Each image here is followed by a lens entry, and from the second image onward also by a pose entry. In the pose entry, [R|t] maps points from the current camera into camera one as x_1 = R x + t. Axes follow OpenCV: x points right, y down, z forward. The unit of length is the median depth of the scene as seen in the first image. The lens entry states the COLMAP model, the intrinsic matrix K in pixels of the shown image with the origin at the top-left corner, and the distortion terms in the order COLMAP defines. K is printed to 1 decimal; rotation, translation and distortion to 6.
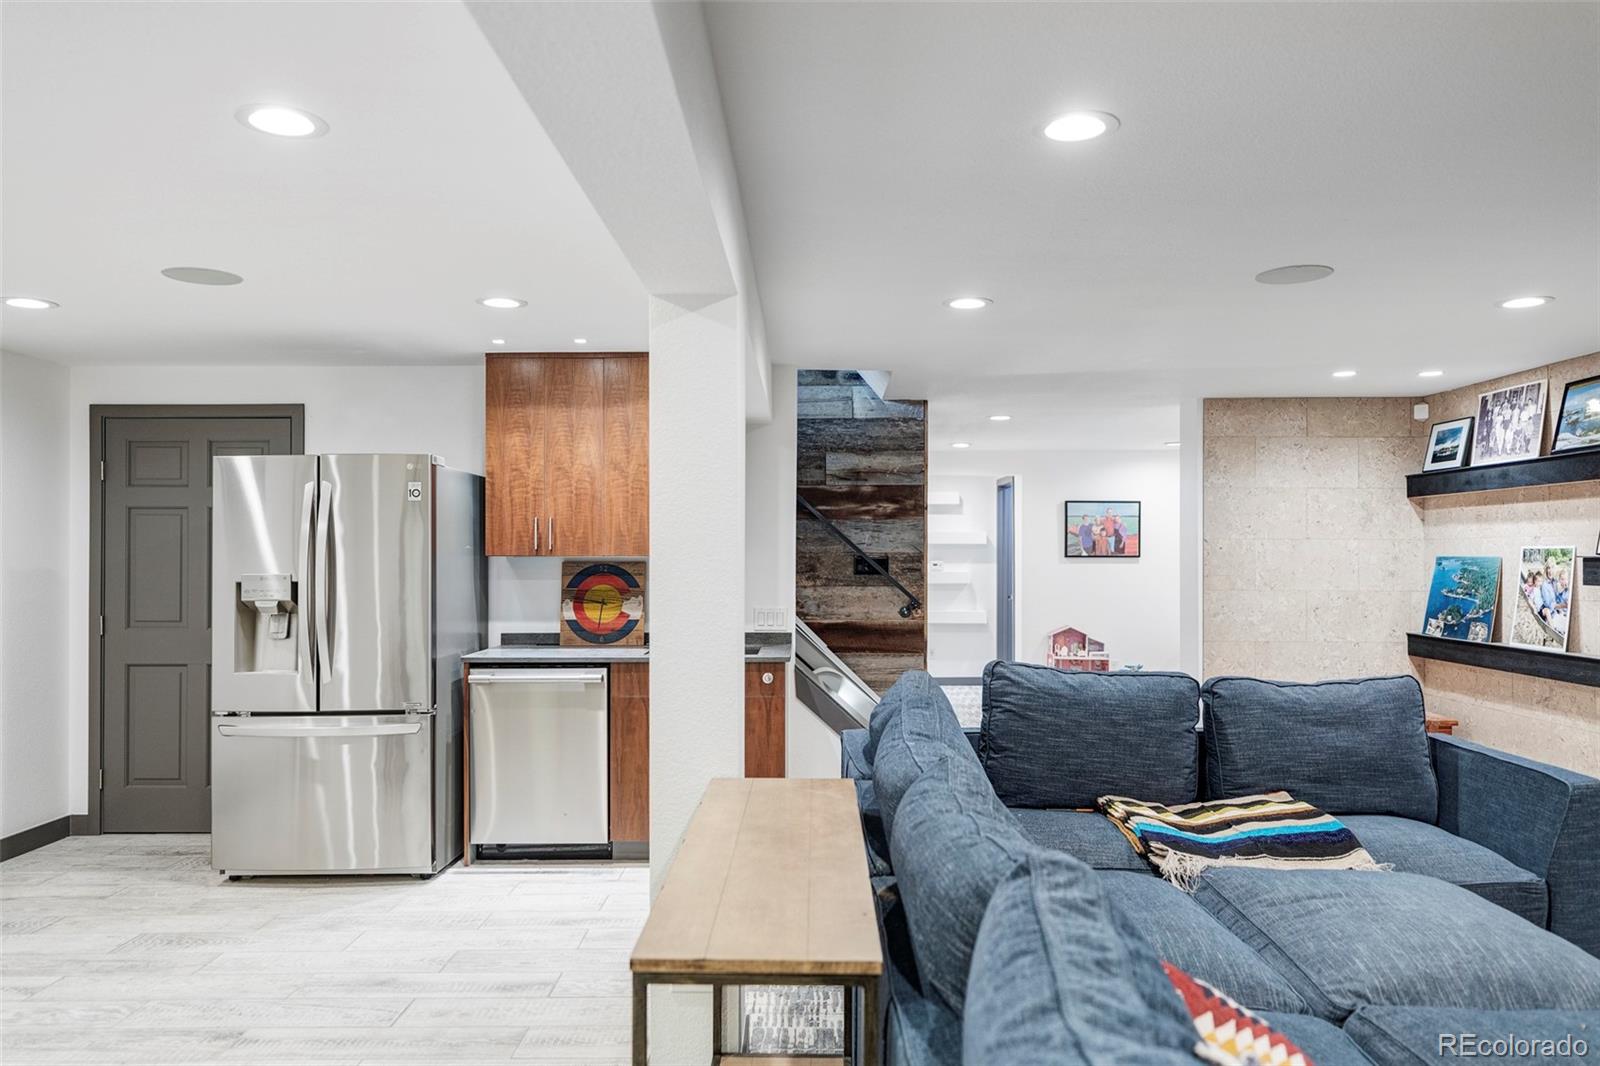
lens RADIAL K [[1153.2, 0, 799.9], [0, 1153.2, 536.8], [0, 0, 1]] dist [0.003966, 0.001042]
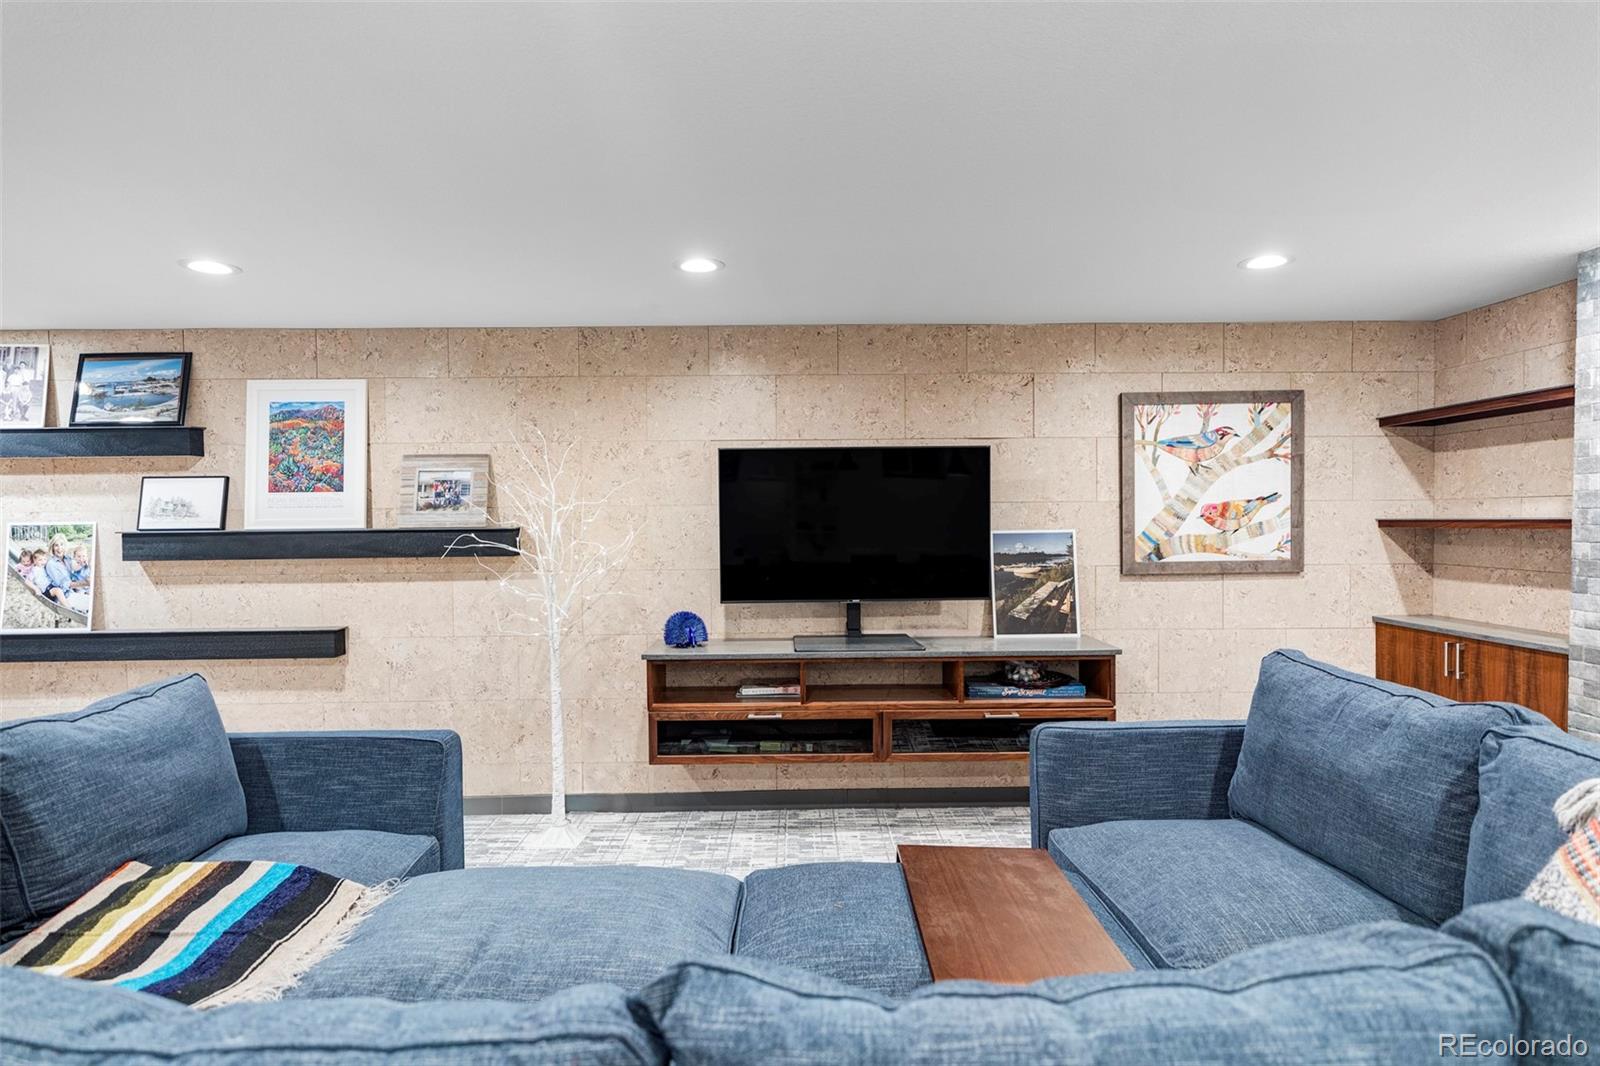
lens RADIAL K [[888.4, 0, 798.3], [0, 888.4, 532.8], [0, 0, 1]] dist [0.003898, 0.000594]
pose [[-0.030258, -0.017158, 0.999395, -0.100835], [-0.001873, 0.999852, 0.017109, 0.003040], [-0.999540, -0.001354, -0.030286, 0.414783]]
